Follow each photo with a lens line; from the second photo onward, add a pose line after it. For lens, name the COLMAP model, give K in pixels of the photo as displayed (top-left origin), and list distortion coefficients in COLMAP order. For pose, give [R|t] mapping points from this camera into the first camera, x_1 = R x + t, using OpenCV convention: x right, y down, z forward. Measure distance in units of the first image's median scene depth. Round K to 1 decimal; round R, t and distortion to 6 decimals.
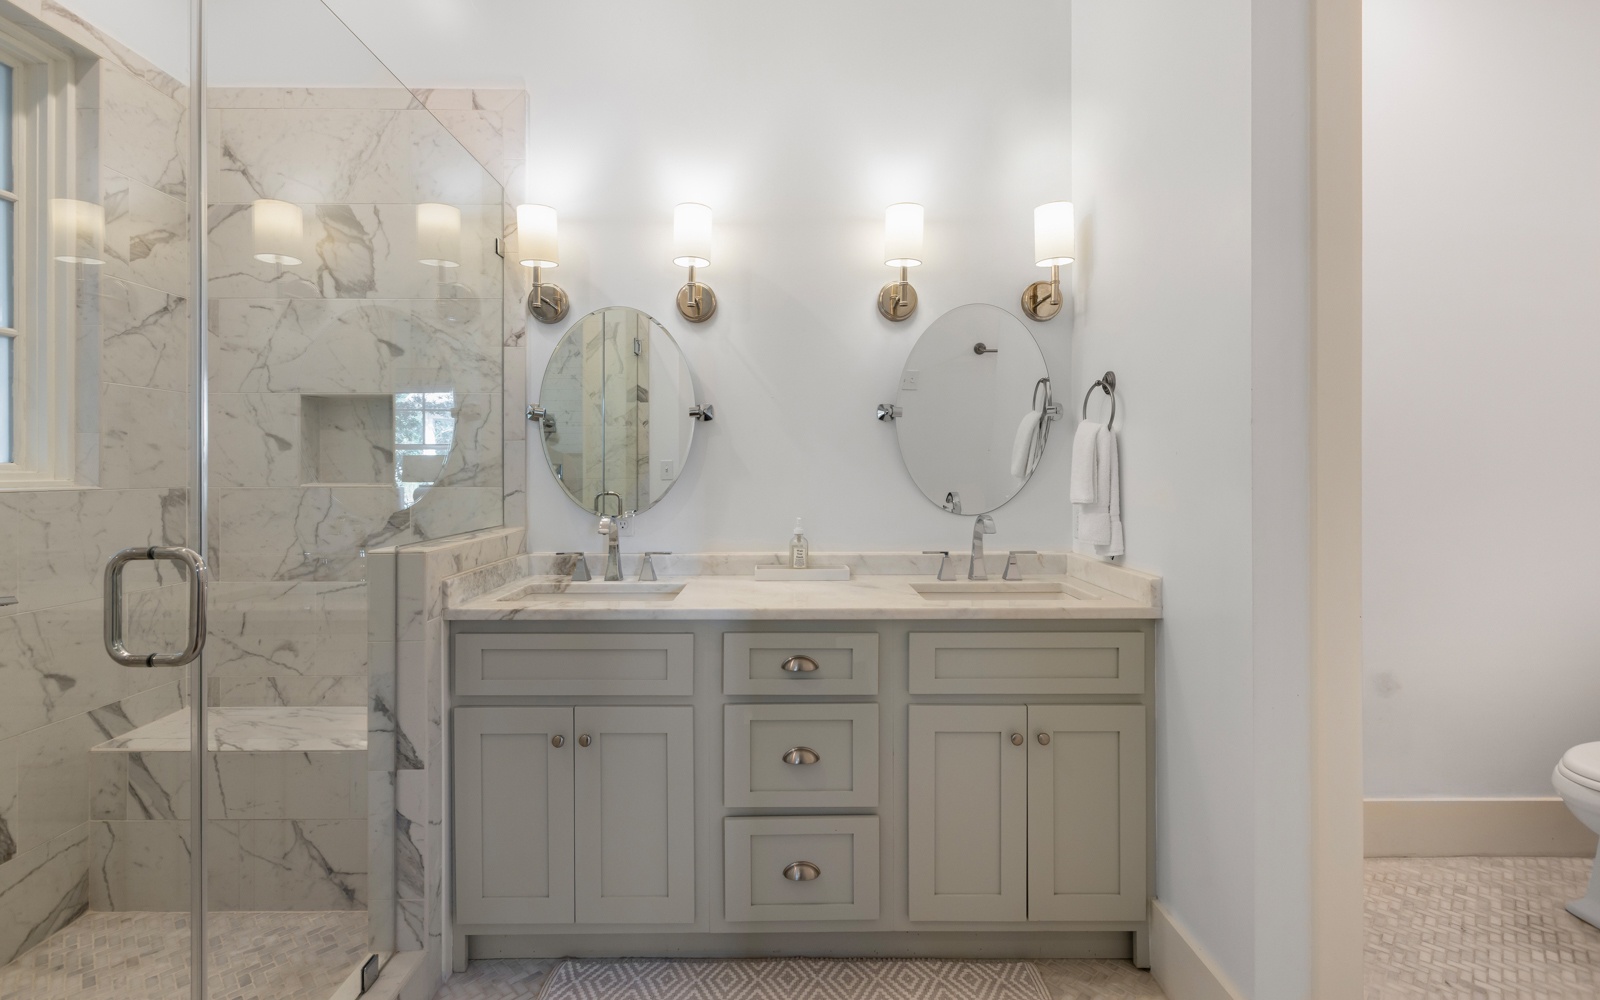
lens RADIAL K [[706.0, 0, 797.7], [0, 706.0, 474.6], [0, 0, 1]] dist [0.001290, -0.000421]
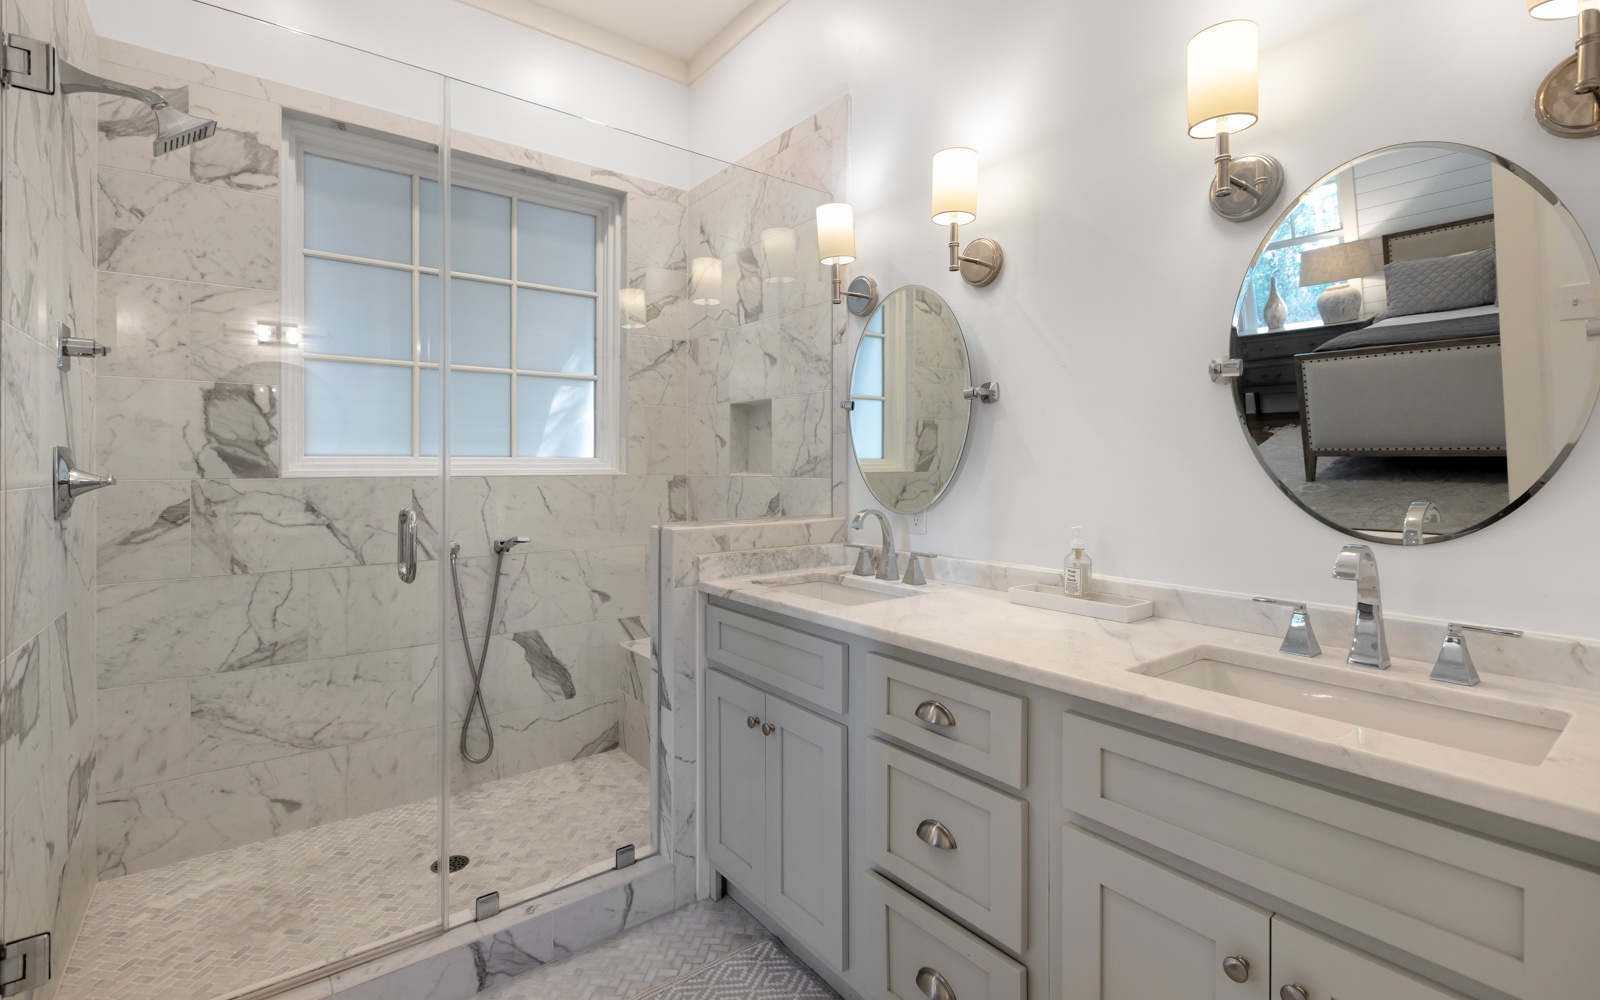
lens RADIAL K [[716.5, 0, 806.1], [0, 716.5, 466.3], [0, 0, 1]] dist [-0.002641, 0.000281]
pose [[0.605044, 0.003219, -0.796186, 0.434827], [-0.005843, 0.999983, -0.000397, 0.000688], [0.796171, 0.004892, 0.605052, 0.336651]]
